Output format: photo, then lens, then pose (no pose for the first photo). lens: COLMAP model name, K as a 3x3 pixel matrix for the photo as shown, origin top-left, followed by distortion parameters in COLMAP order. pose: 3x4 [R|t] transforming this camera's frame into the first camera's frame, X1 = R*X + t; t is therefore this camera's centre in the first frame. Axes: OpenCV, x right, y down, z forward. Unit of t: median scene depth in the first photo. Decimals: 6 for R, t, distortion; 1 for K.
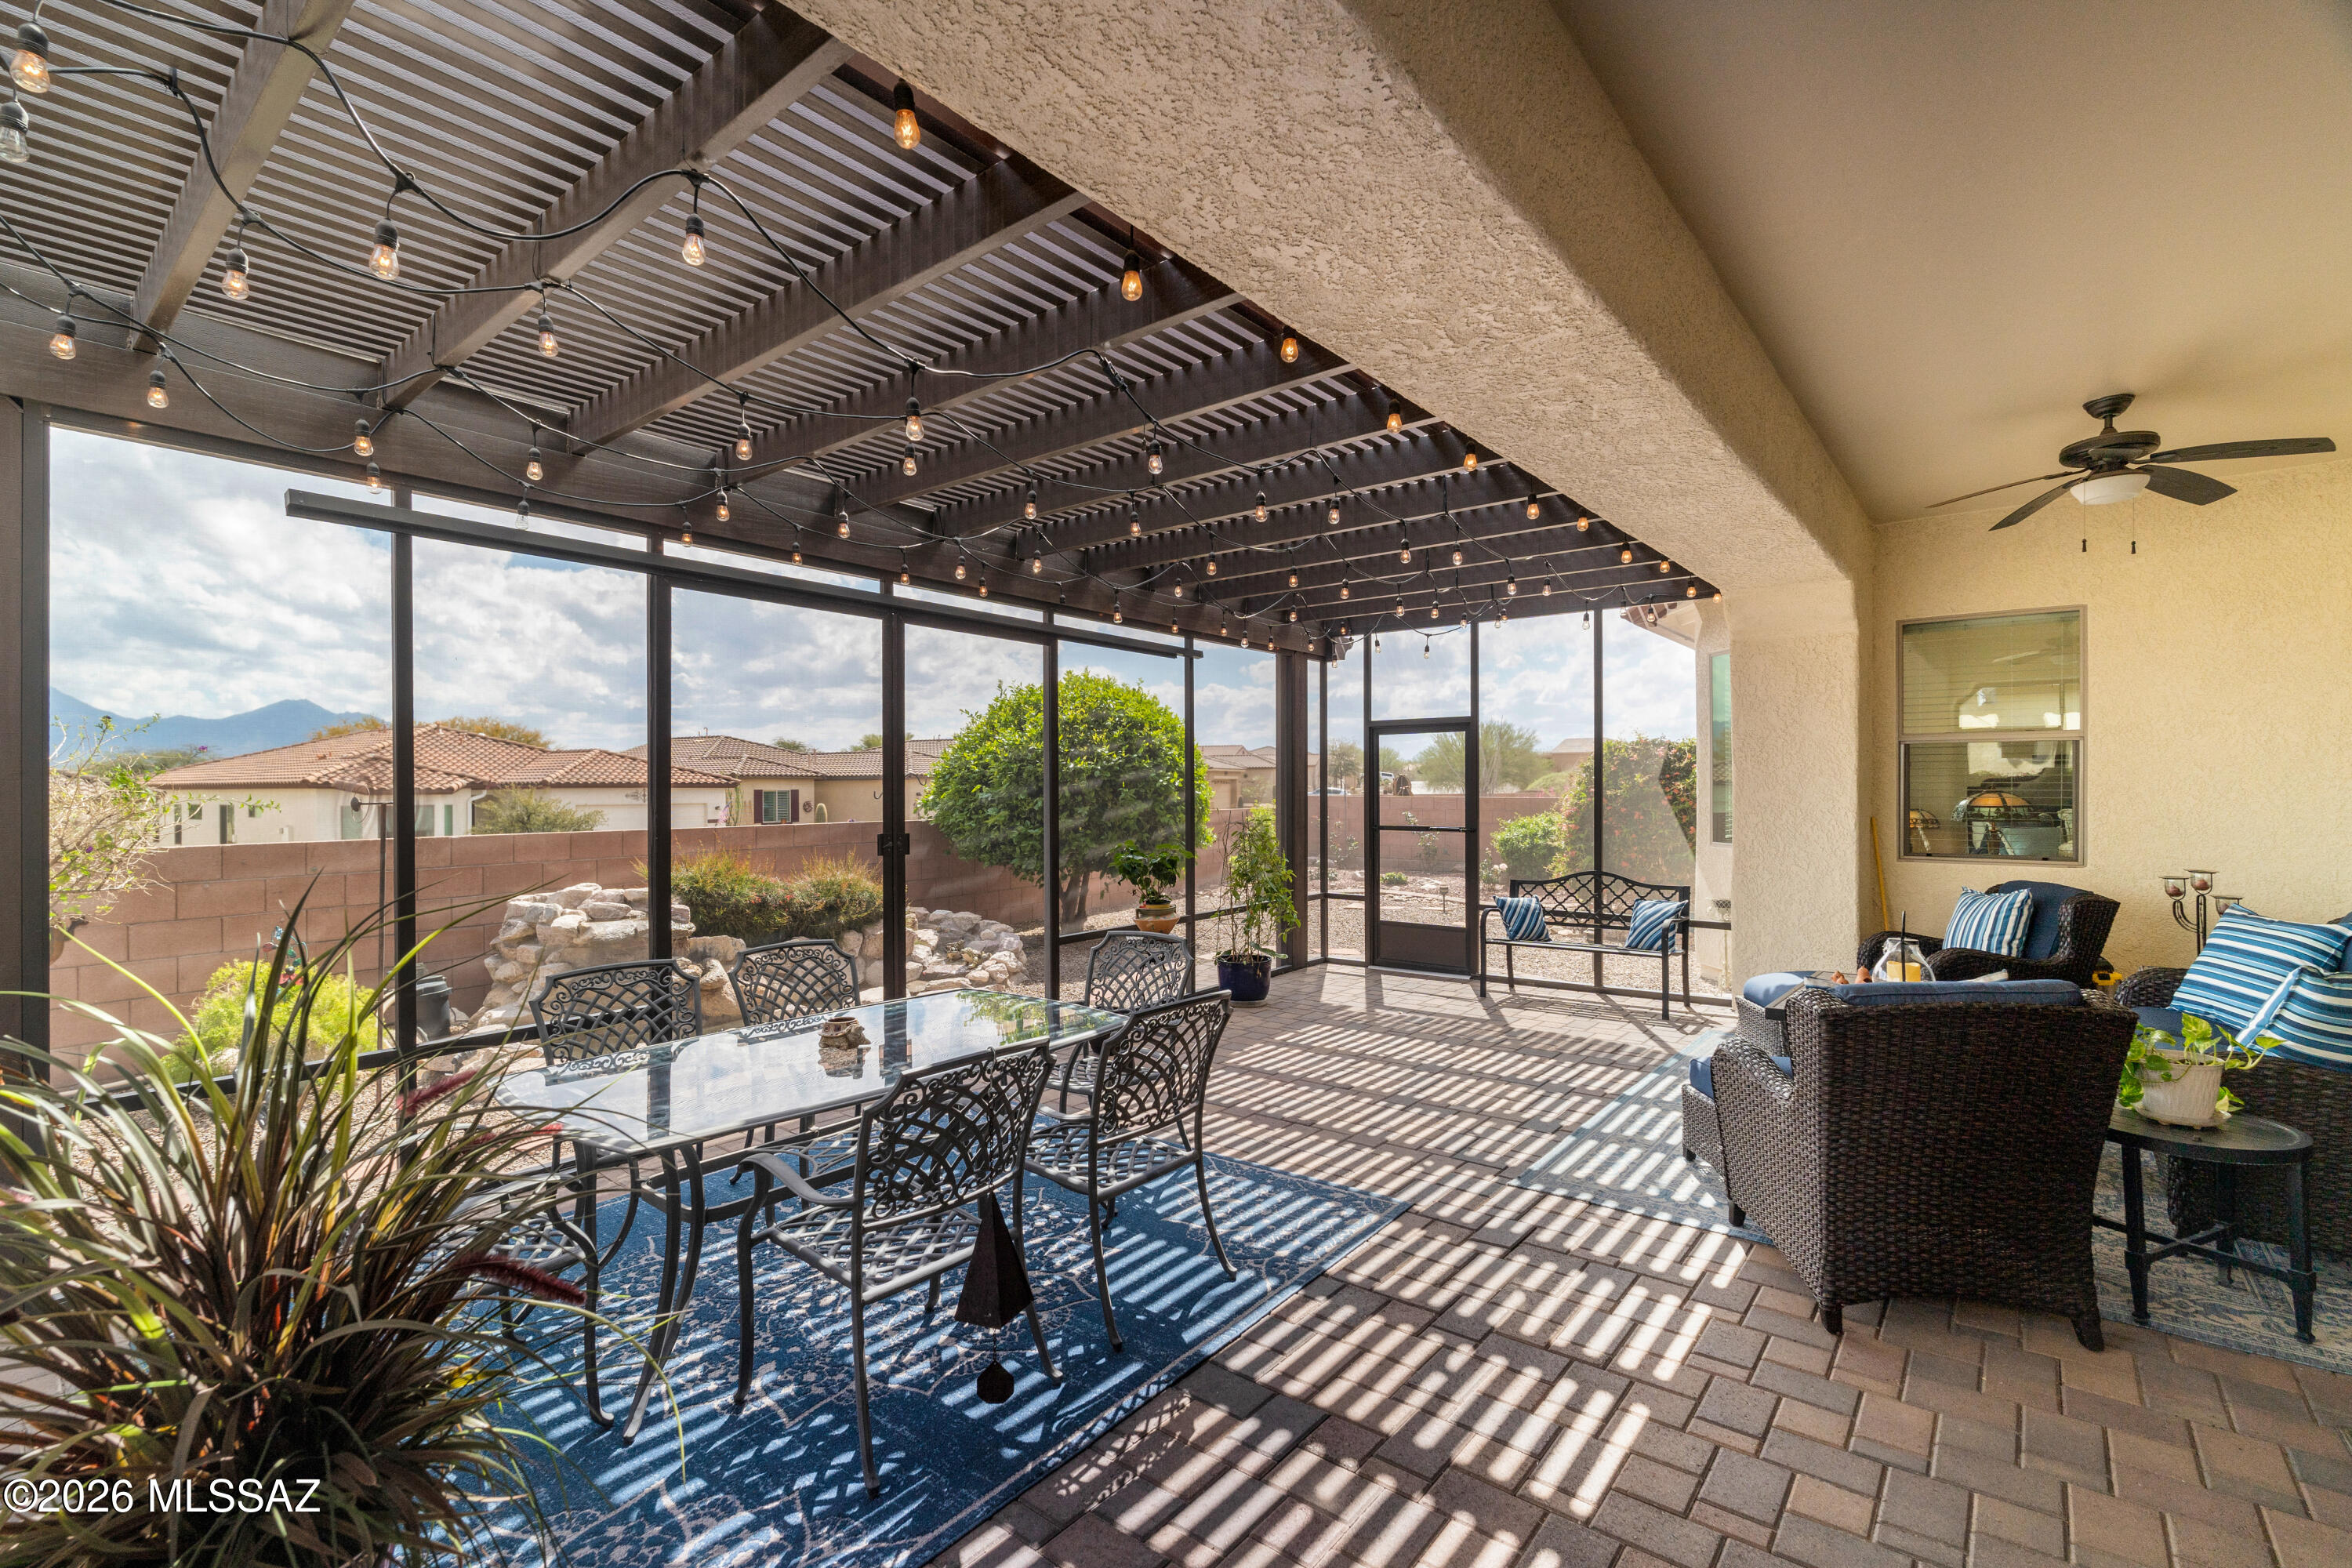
lens RADIAL K [[1024.1, 0, 1162.0], [0, 1024.1, 784.9], [0, 0, 1]] dist [-0.007067, 0.000166]
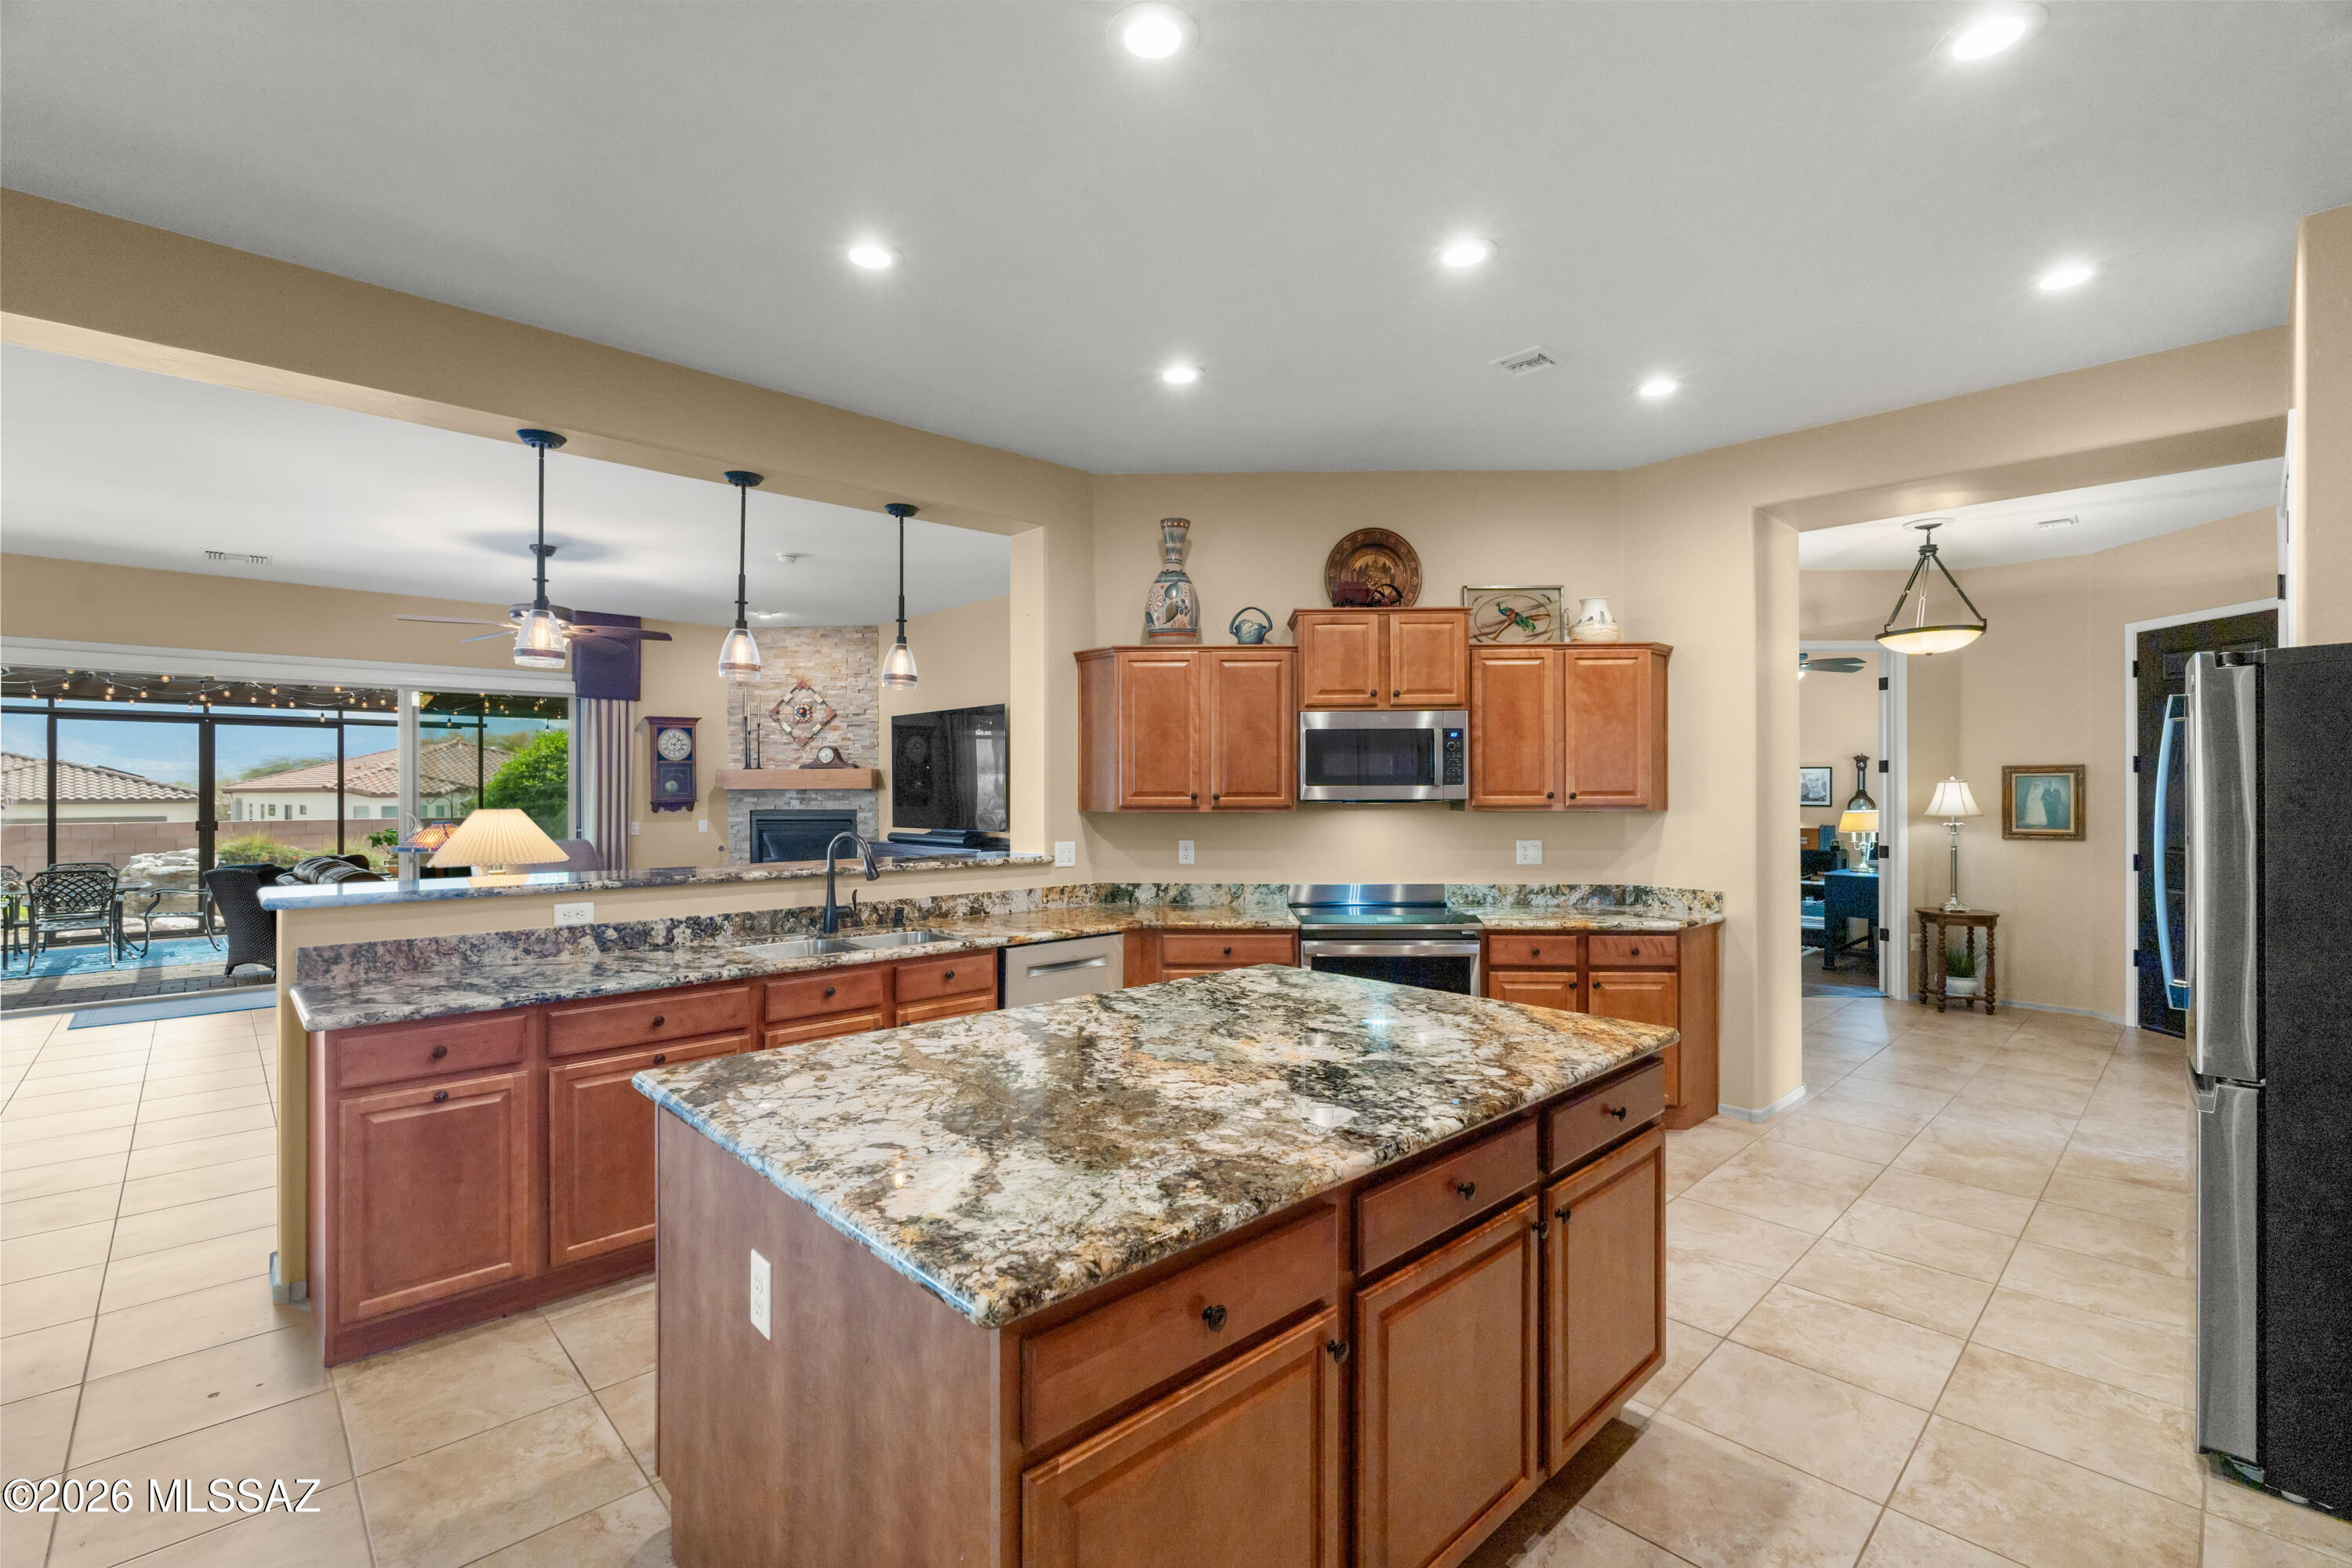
lens RADIAL K [[1024.1, 0, 1193.2], [0, 1024.1, 790.3], [0, 0, 1]] dist [-0.007067, 0.000166]
pose [[0.995049, 0.000884, -0.099386, 1.757118], [-0.000567, 0.999995, 0.003215, -0.021596], [0.099389, -0.003143, 0.995044, -0.824543]]
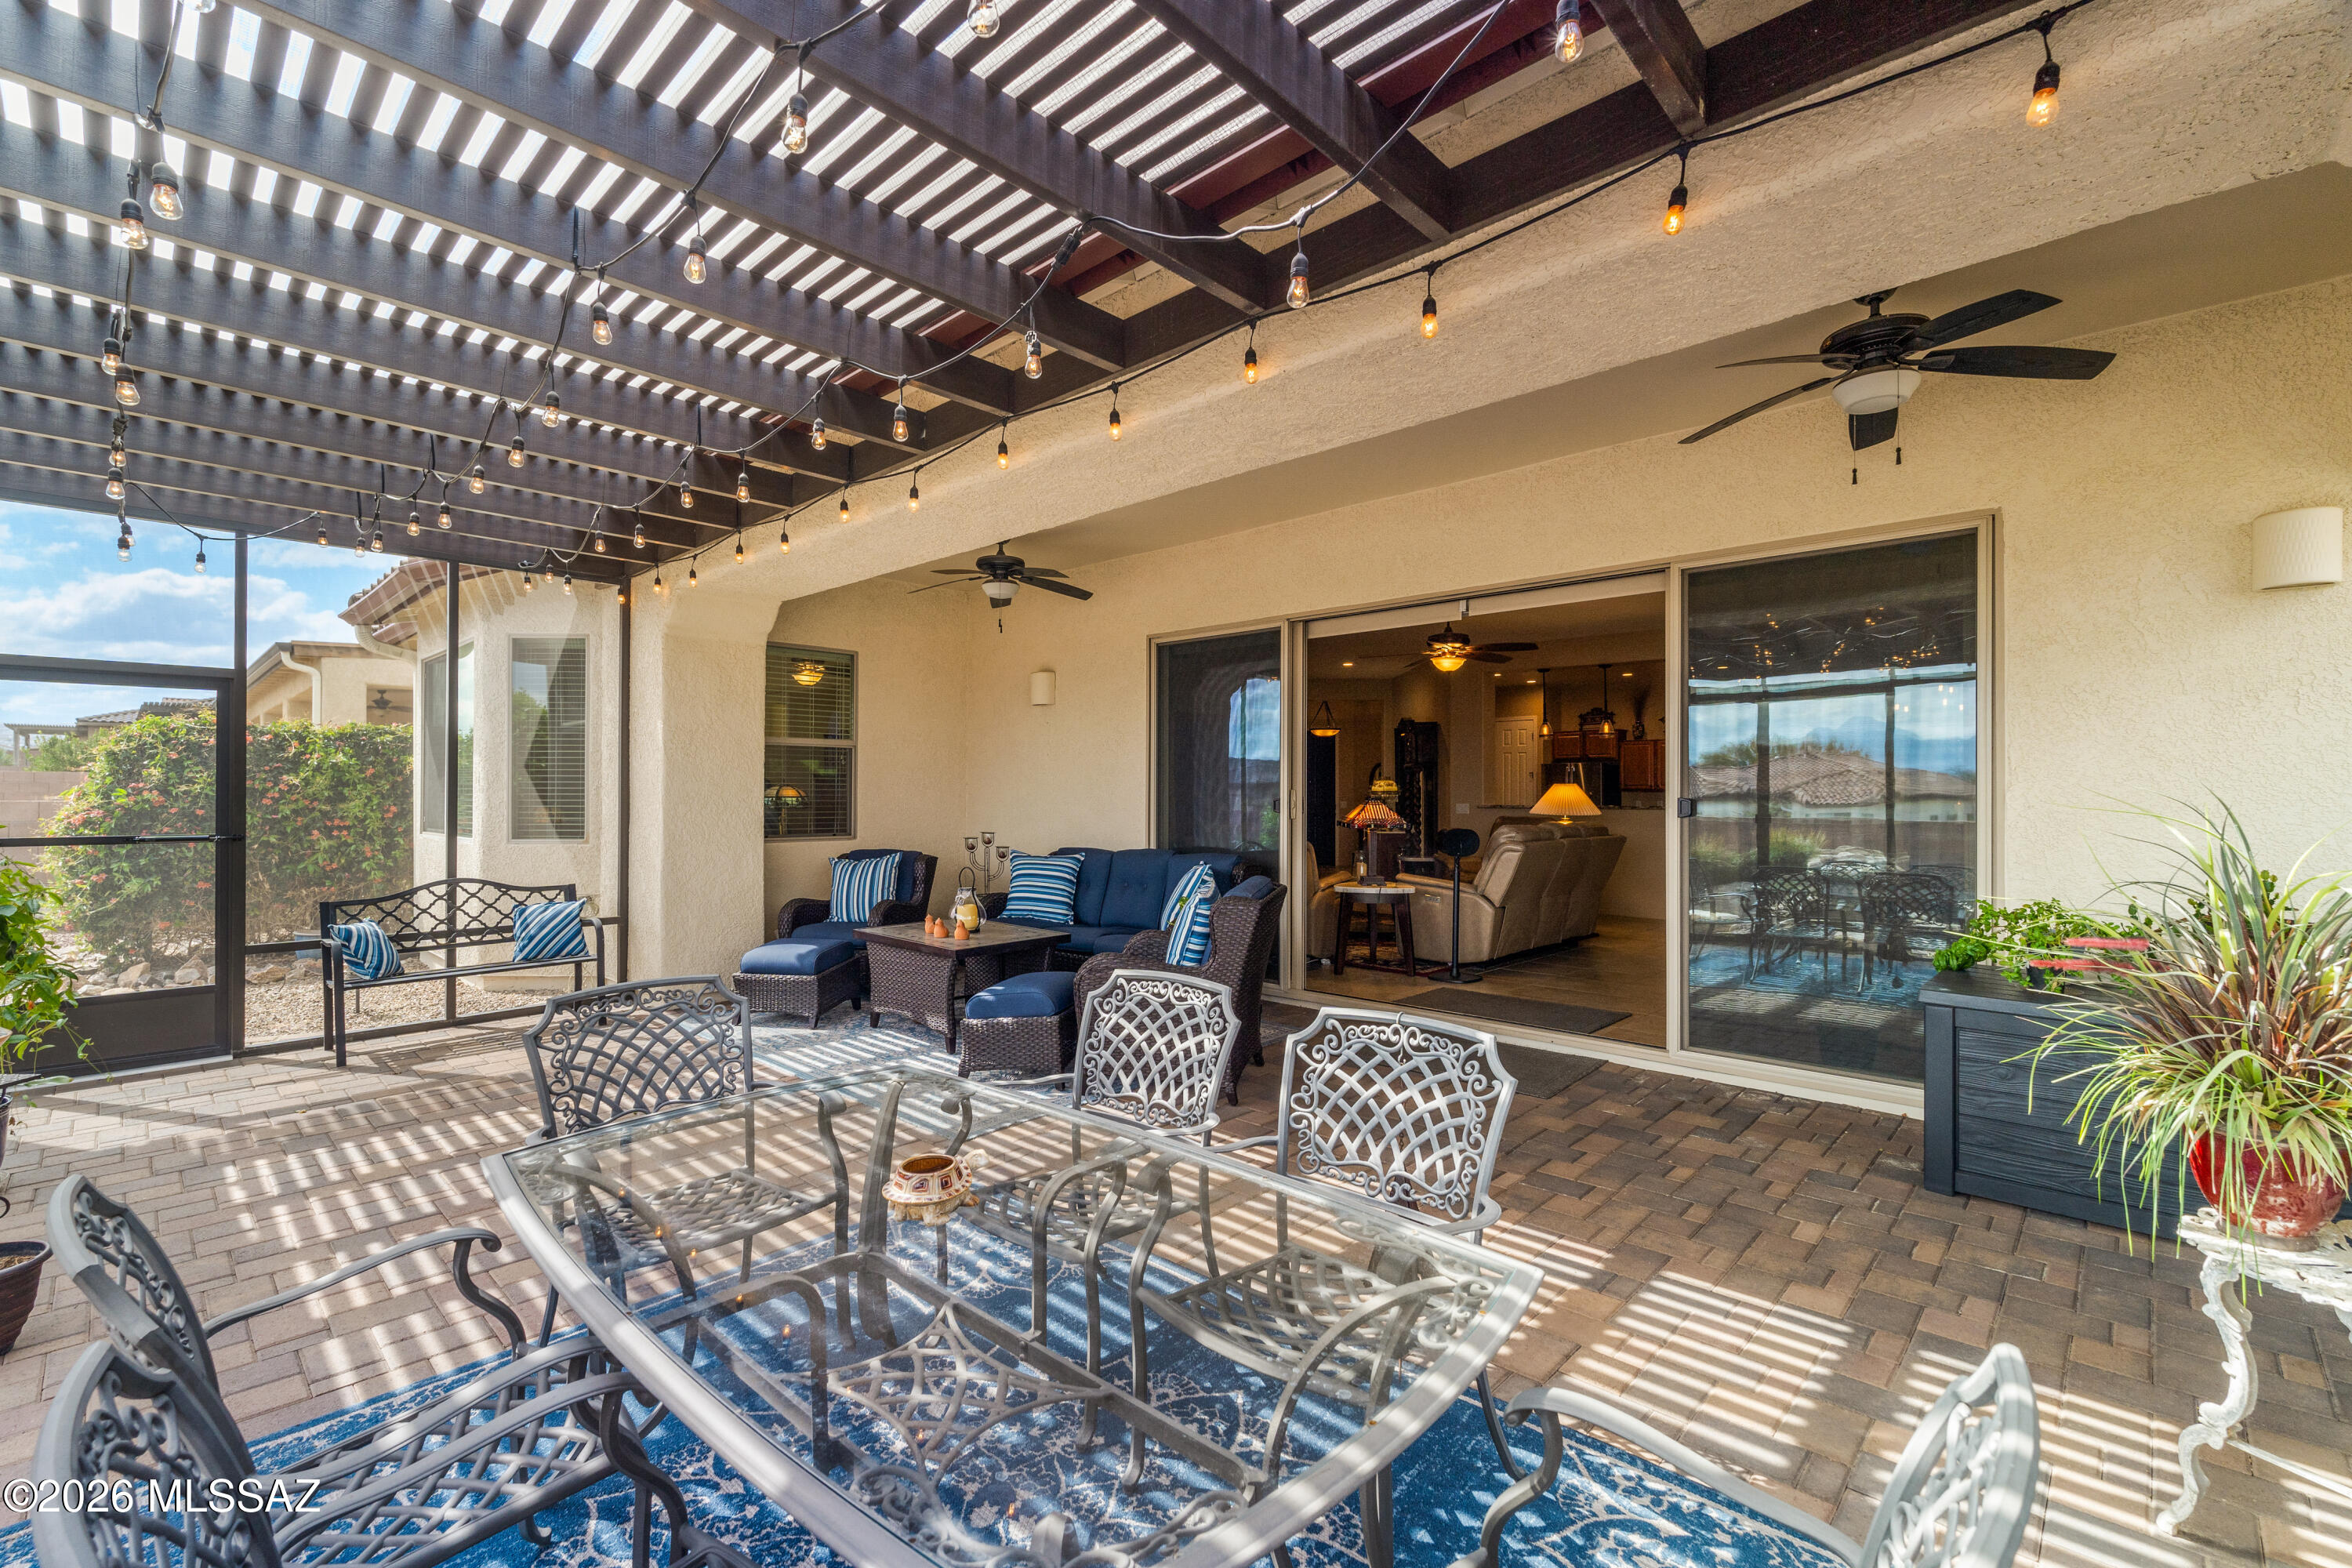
lens RADIAL K [[1024.1, 0, 1172.3], [0, 1024.1, 787.0], [0, 0, 1]] dist [-0.007067, 0.000166]
pose [[0.071353, 0.008332, 0.997416, -0.430955], [-0.002579, 0.999963, -0.008168, 0.017906], [-0.997448, -0.001990, 0.071372, 0.430039]]
